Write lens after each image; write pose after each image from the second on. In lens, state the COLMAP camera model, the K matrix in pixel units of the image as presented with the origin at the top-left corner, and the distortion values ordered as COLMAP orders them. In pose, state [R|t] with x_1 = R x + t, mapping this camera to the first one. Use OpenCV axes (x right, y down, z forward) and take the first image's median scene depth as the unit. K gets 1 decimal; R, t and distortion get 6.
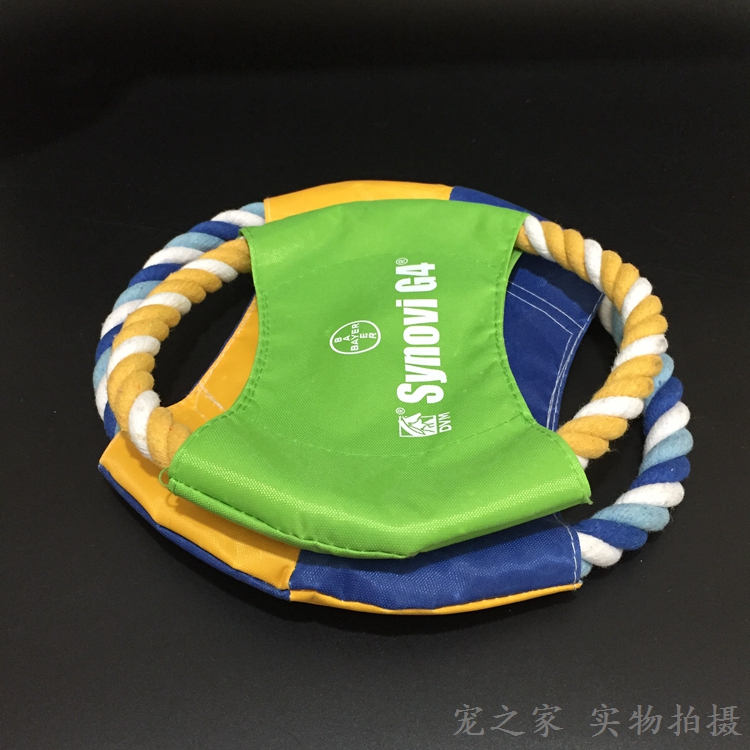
lens RADIAL K [[935.4, 0, 375.0], [0, 935.4, 375.0], [0, 0, 1]] dist [0.023308, 0.002750]
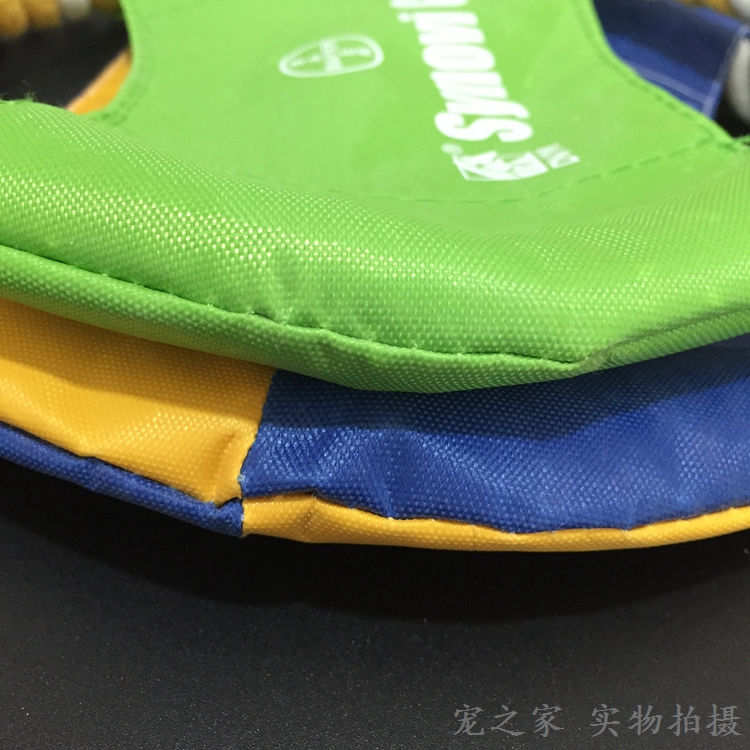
lens RADIAL K [[935.4, 0, 375.0], [0, 935.4, 375.0], [0, 0, 1]] dist [0.023308, 0.002750]
pose [[0.990140, -0.029559, 0.136930, -0.087454], [0.042451, 0.994834, -0.092214, 0.215290], [-0.133497, 0.097117, 0.986279, 0.627592]]
